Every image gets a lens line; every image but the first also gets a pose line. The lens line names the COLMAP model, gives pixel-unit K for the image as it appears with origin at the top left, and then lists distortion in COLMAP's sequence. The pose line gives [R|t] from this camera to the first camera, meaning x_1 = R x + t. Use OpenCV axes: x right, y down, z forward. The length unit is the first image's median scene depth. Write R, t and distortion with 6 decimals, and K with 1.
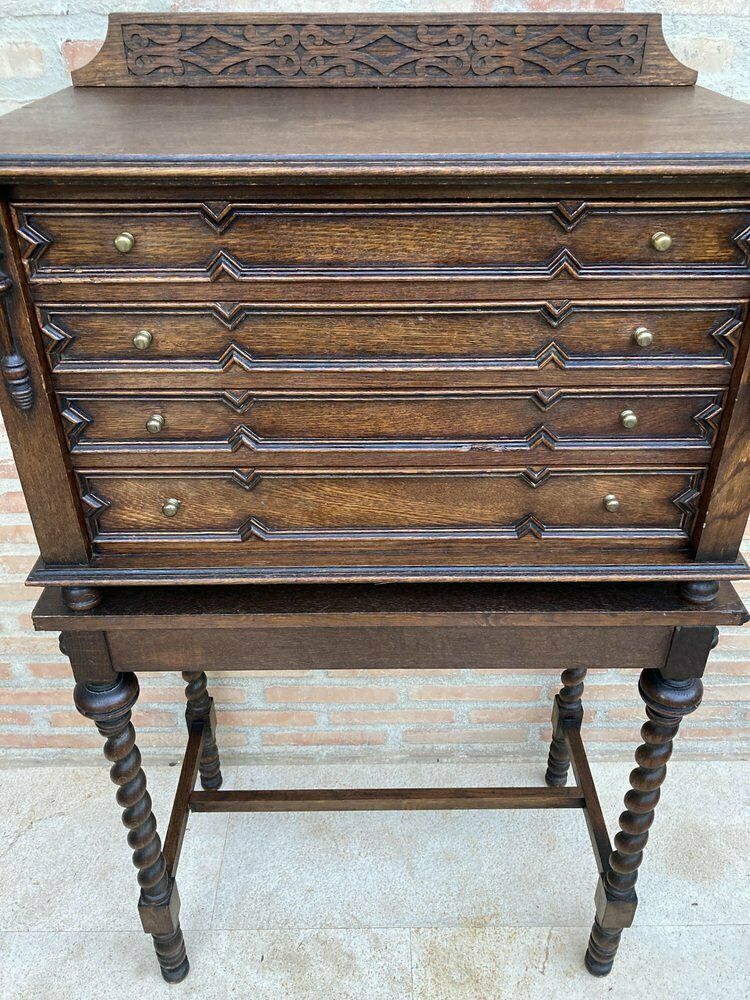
lens RADIAL K [[828.7, 0, 383.3], [0, 828.7, 499.6], [0, 0, 1]] dist [0.030561, -0.022730]
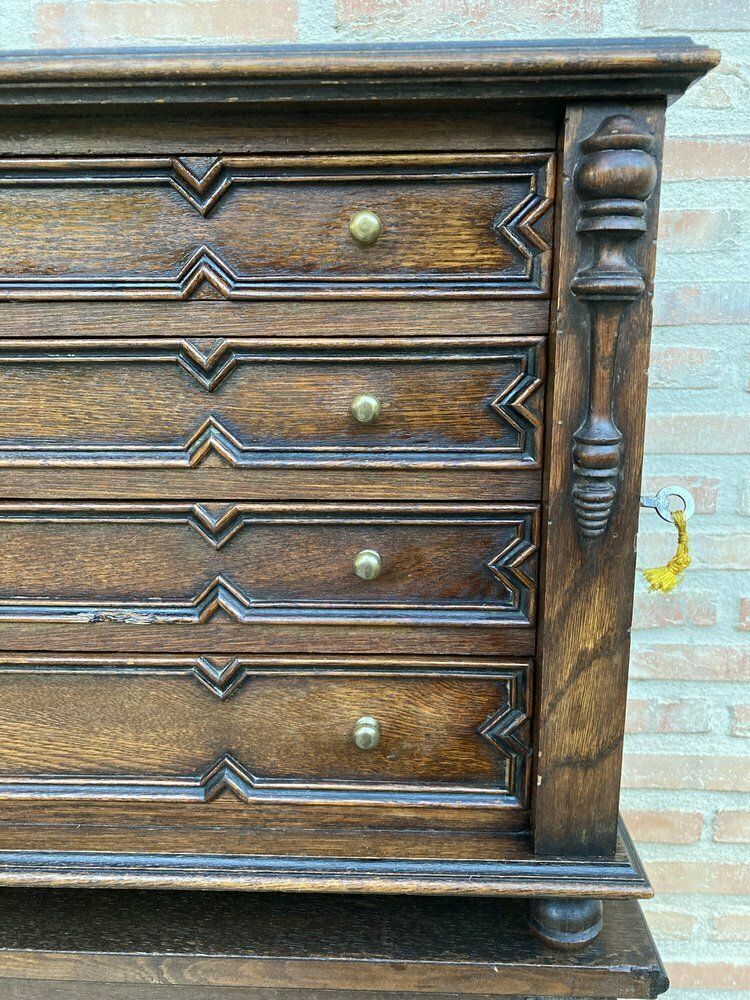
lens RADIAL K [[828.7, 0, 383.3], [0, 828.7, 499.6], [0, 0, 1]] dist [0.030561, -0.022730]
pose [[0.998778, 0.008069, -0.048758, 0.308075], [-0.024491, 0.937735, -0.346487, 0.048969], [0.042927, 0.347258, 0.936787, 0.438526]]
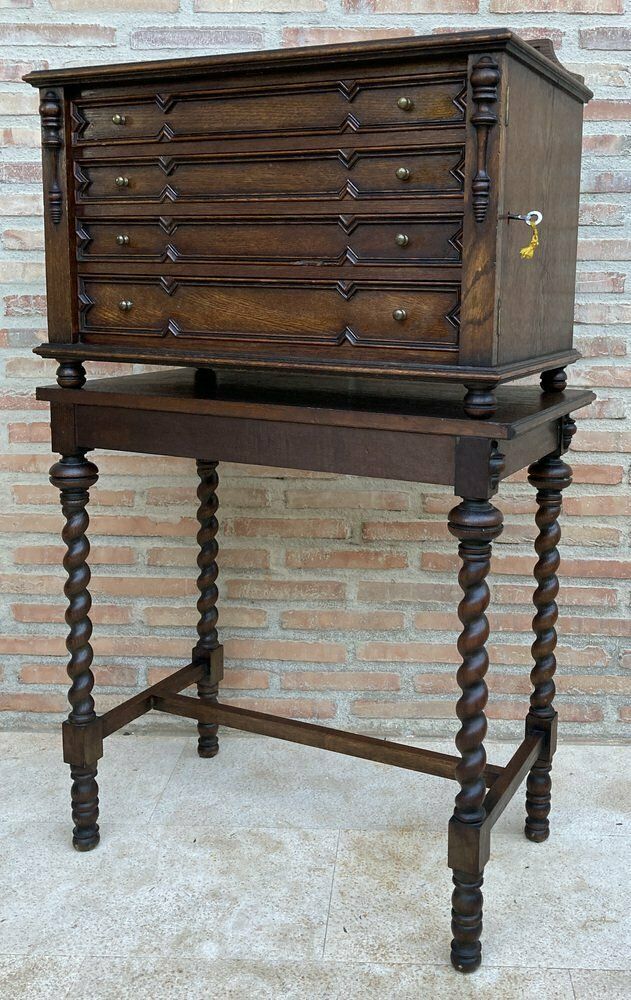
lens RADIAL K [[990.3, 0, 390.3], [0, 990.3, 436.6], [0, 0, 1]] dist [0.050382, -0.086867]
pose [[0.904535, 0.081730, -0.418494, 0.913631], [-0.246583, 0.900966, -0.357011, 0.721992], [0.347871, 0.426122, 0.835108, -0.206594]]
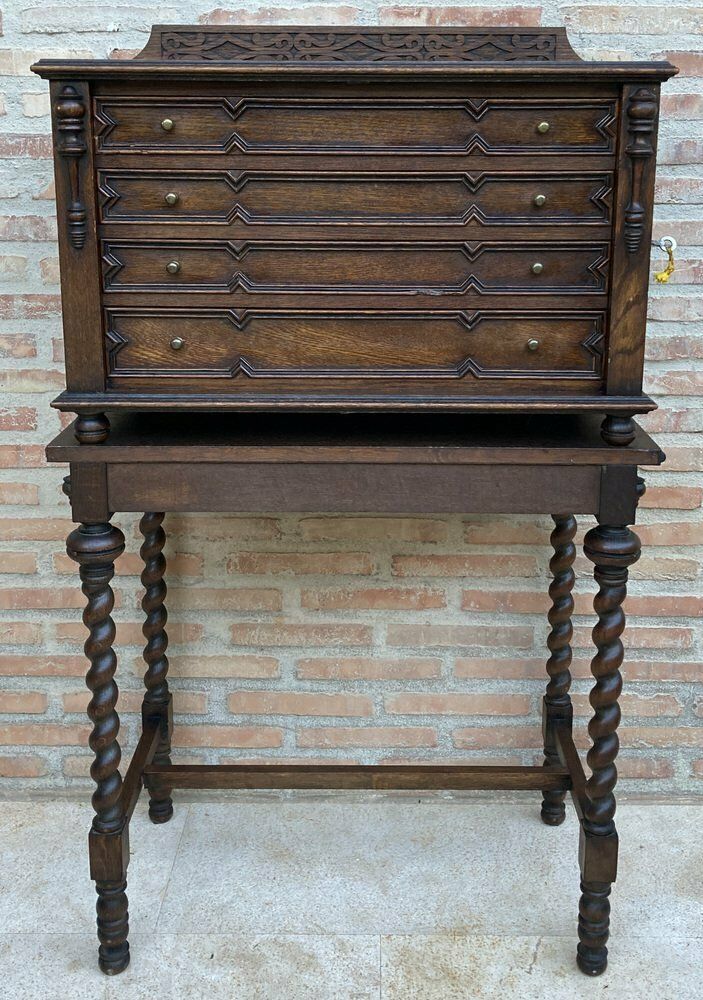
lens RADIAL K [[1139.5, 0, 372.5], [0, 1139.5, 386.4], [0, 0, 1]] dist [0.120242, -0.258403]
pose [[0.999873, 0.007244, -0.014221, 0.060176], [-0.011812, 0.935078, -0.354244, 0.661183], [0.010731, 0.354367, 0.935045, -0.562187]]
